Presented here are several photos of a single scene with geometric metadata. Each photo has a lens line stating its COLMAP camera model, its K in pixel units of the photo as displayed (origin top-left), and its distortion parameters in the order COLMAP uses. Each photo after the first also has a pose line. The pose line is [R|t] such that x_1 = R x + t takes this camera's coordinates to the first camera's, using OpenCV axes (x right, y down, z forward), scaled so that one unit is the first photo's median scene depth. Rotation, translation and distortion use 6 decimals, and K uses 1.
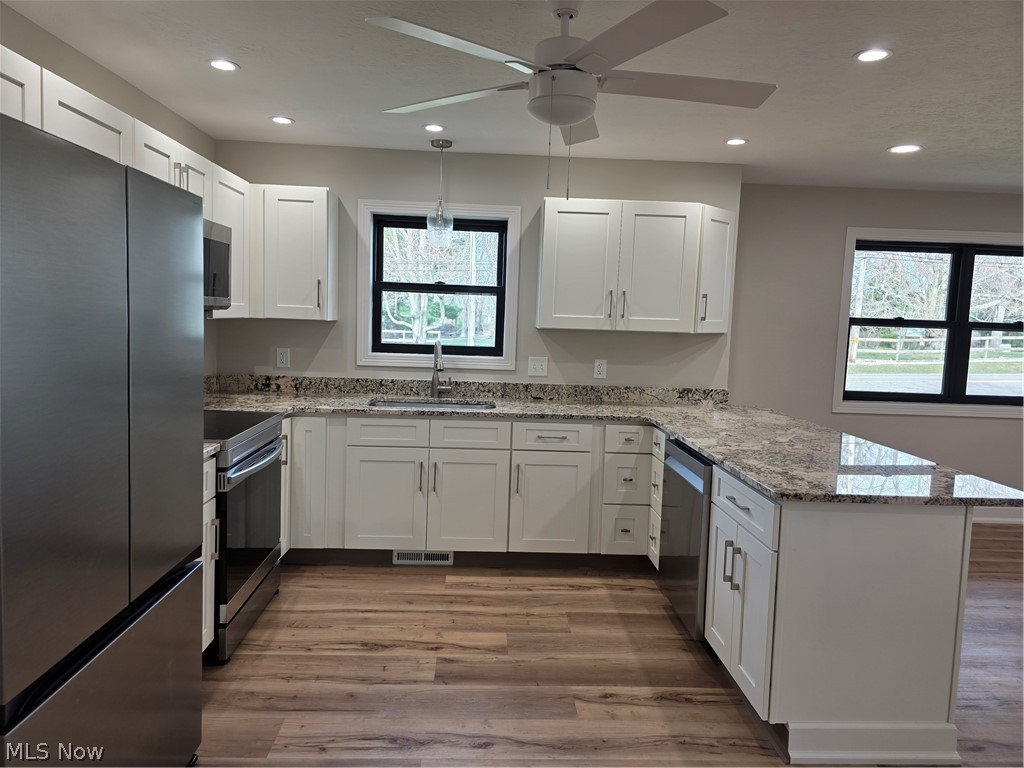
lens RADIAL K [[685.9, 0, 502.0], [0, 685.9, 374.9], [0, 0, 1]] dist [0.068275, -0.066409]
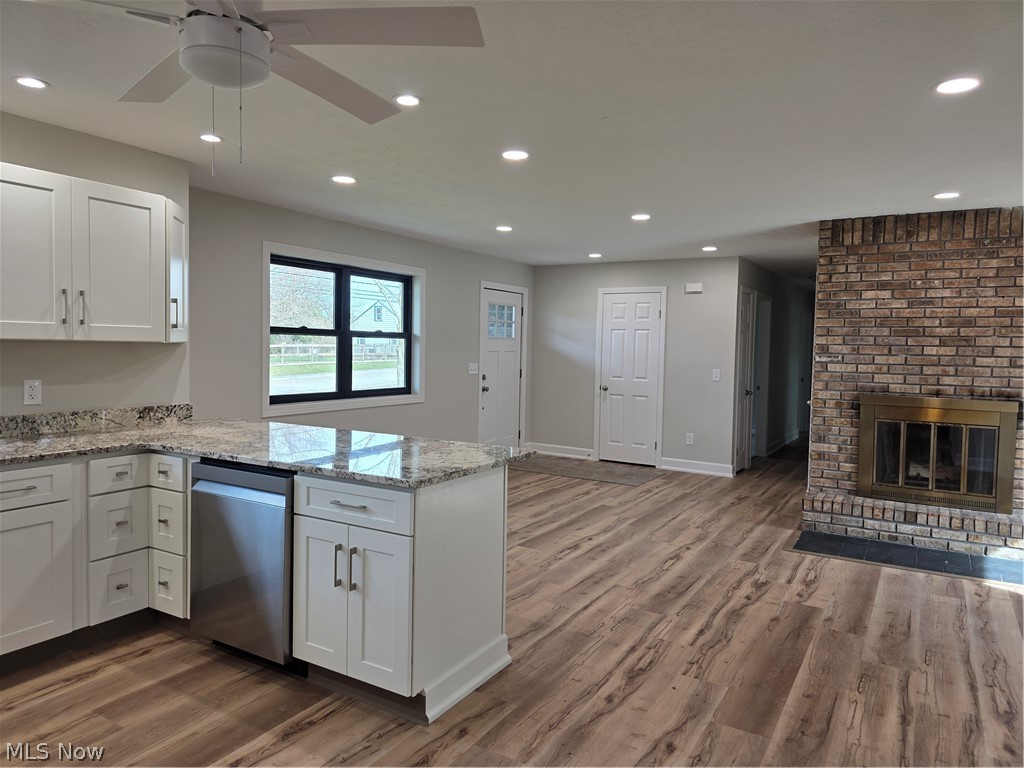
lens RADIAL K [[685.9, 0, 514.7], [0, 685.9, 374.3], [0, 0, 1]] dist [0.068275, -0.066409]
pose [[0.540857, -0.057857, 0.839122, -0.221648], [0.072612, 0.997119, 0.021948, -0.006821], [-0.837974, 0.049060, 0.543500, 0.138745]]
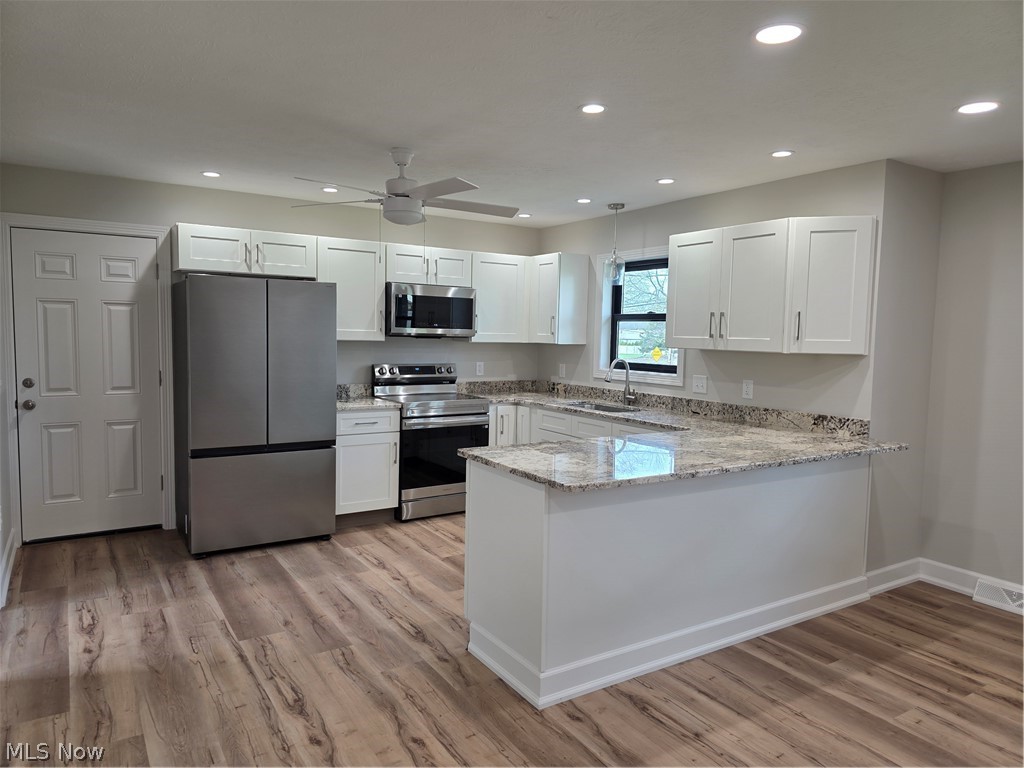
lens RADIAL K [[685.9, 0, 510.2], [0, 685.9, 379.6], [0, 0, 1]] dist [0.068275, -0.066409]
pose [[0.506878, 0.035935, -0.861268, 0.877145], [-0.079364, 0.996833, -0.005117, 0.010565], [0.858357, 0.070947, 0.508125, 0.180177]]
